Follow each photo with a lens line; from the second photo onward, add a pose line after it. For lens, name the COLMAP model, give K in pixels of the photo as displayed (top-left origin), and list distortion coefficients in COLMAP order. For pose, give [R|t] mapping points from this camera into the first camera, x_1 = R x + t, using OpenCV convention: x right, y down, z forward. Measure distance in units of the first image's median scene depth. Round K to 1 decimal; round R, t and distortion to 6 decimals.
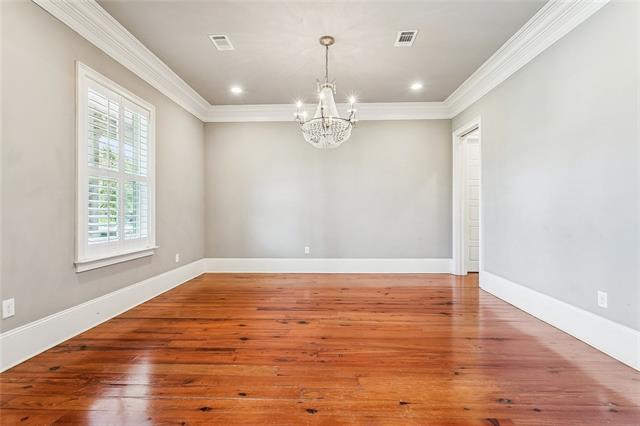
lens RADIAL K [[305.9, 0, 318.1], [0, 305.9, 207.5], [0, 0, 1]] dist [0.005264, 0.001495]
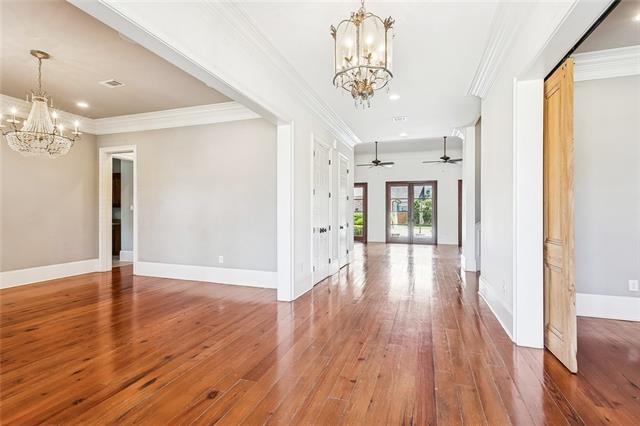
lens RADIAL K [[305.9, 0, 320.1], [0, 305.9, 212.3], [0, 0, 1]] dist [0.005264, 0.001495]
pose [[0.289567, 0.003093, 0.957153, -0.683285], [-0.014257, 0.999898, 0.001082, -0.029855], [-0.957052, -0.013960, 0.289582, -0.199886]]
